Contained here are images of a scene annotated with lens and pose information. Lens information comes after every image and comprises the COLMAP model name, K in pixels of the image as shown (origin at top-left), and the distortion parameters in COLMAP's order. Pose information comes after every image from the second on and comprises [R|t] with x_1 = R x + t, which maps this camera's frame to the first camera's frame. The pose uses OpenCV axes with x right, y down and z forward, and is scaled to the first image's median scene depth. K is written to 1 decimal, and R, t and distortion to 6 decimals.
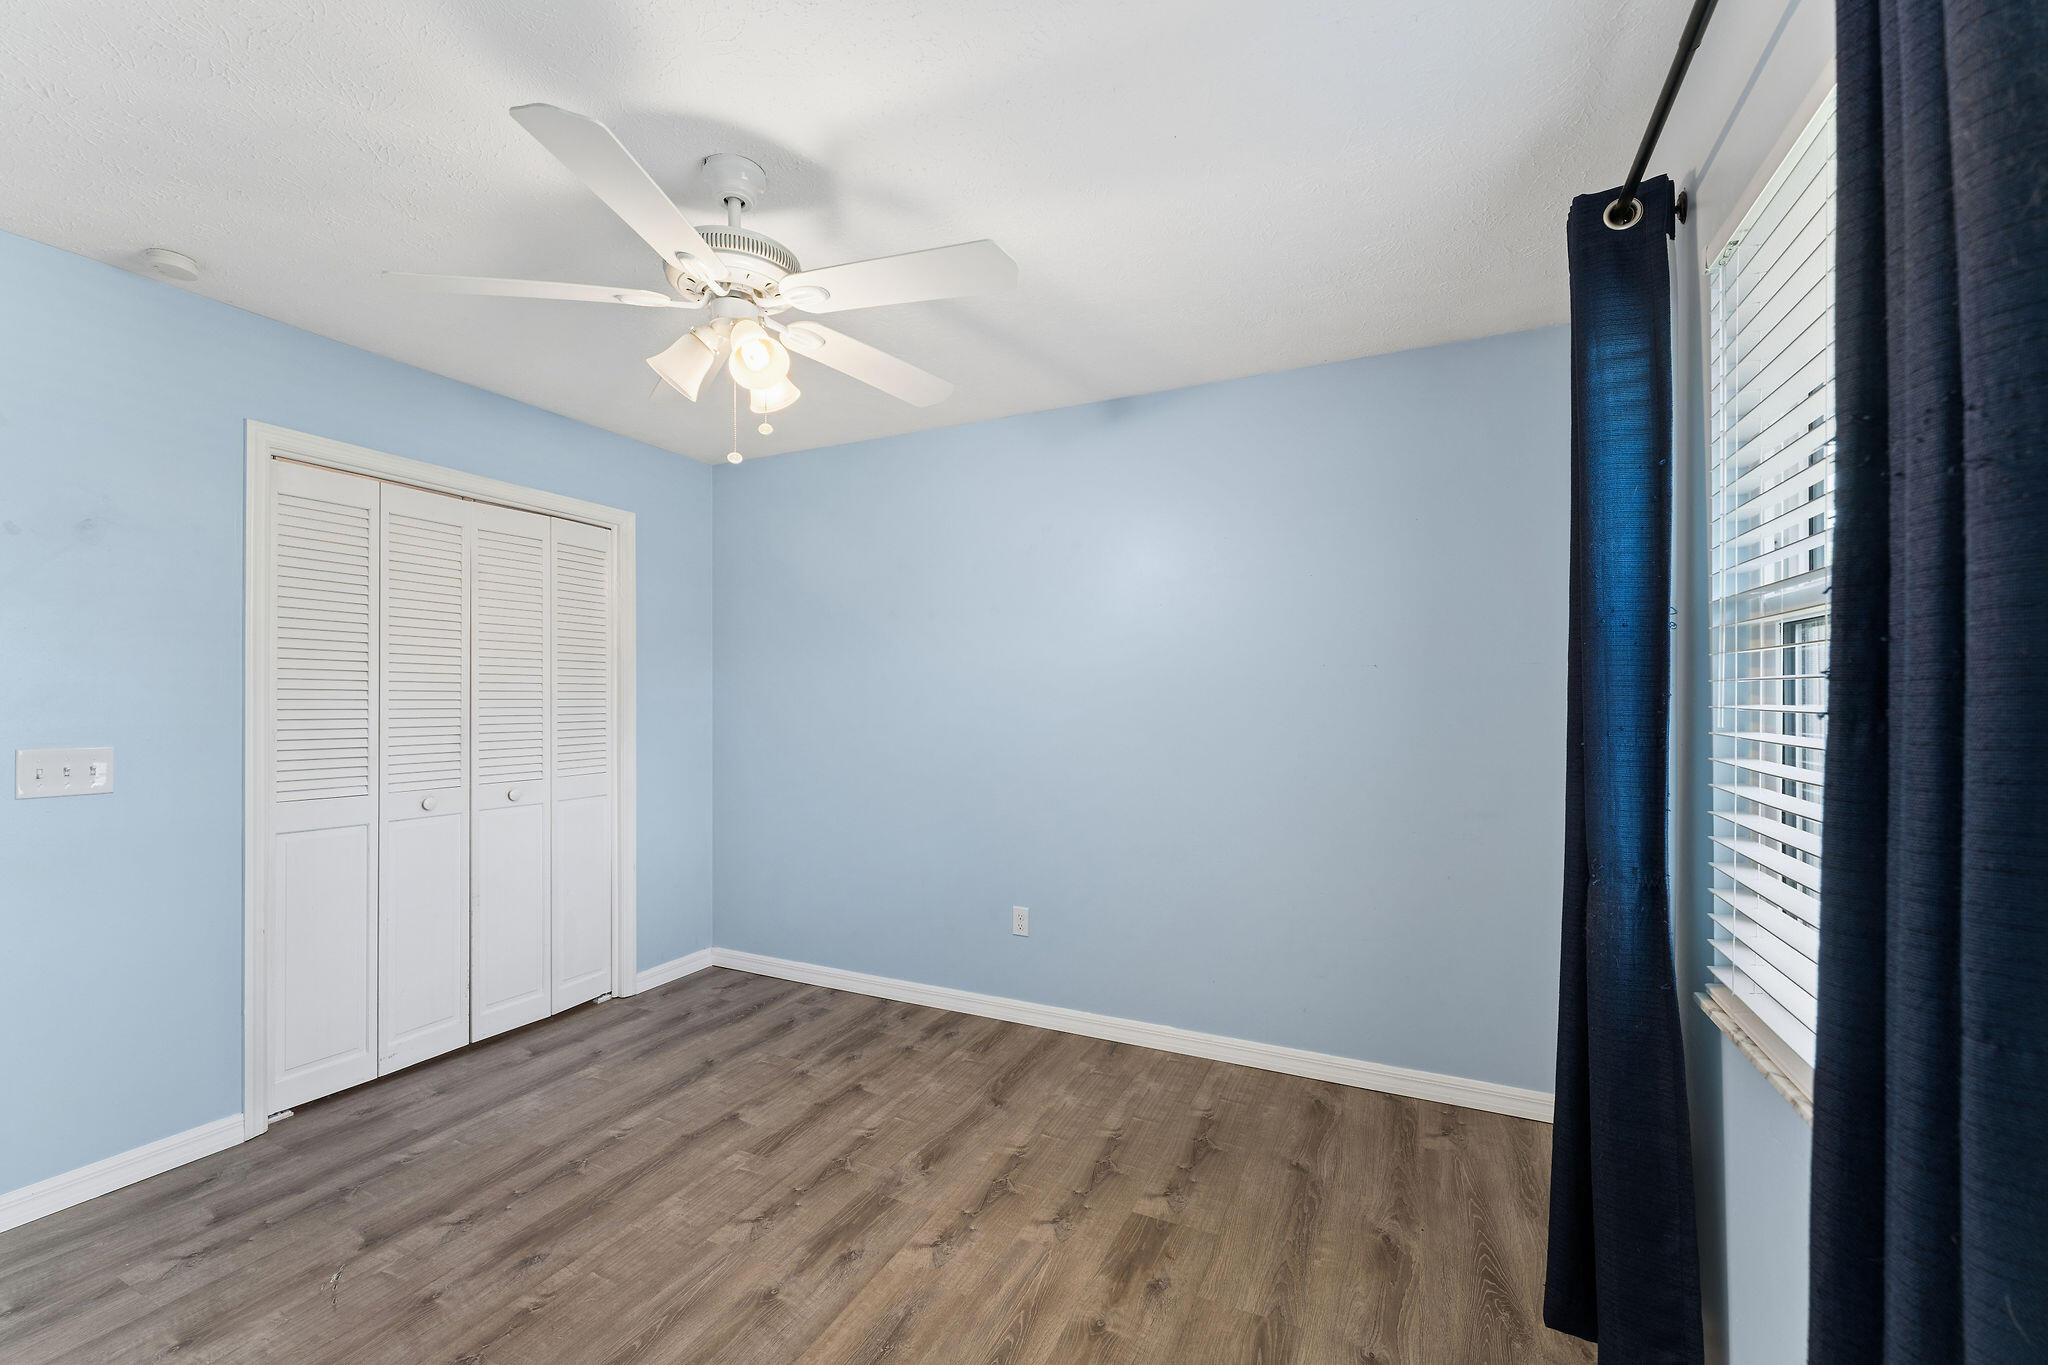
lens RADIAL K [[831.1, 0, 1020.0], [0, 831.1, 689.6], [0, 0, 1]] dist [-0.001010, -0.000183]
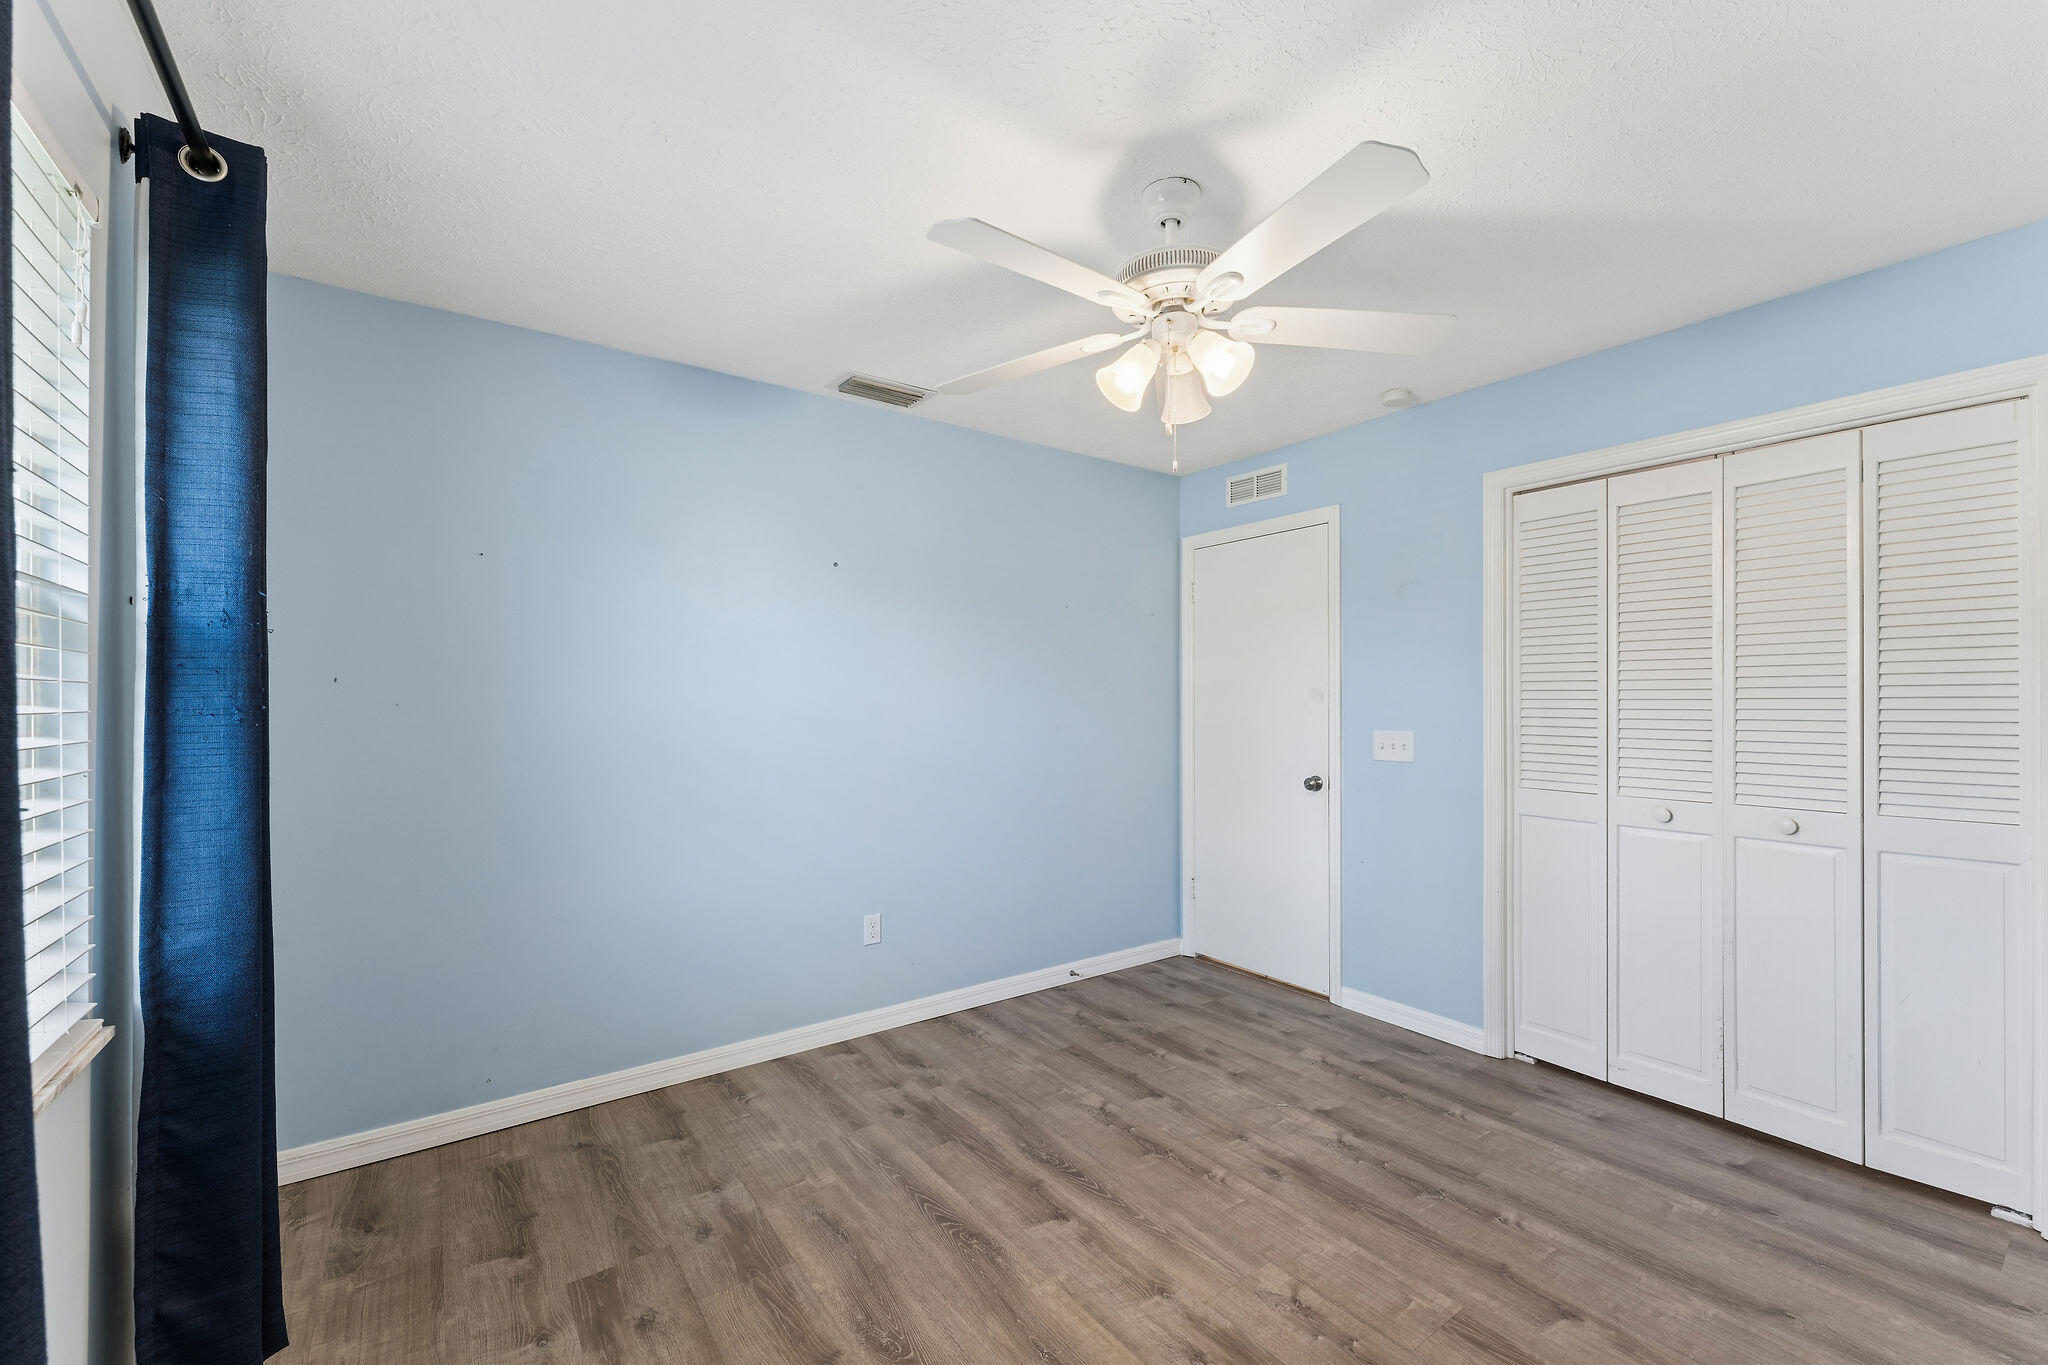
lens RADIAL K [[831.1, 0, 1022.6], [0, 831.1, 697.3], [0, 0, 1]] dist [-0.001010, -0.000183]
pose [[-0.478628, -0.002612, -0.878014, 0.549646], [0.011626, 0.999889, -0.009312, 0.012860], [0.877941, -0.014664, -0.478544, 1.108156]]
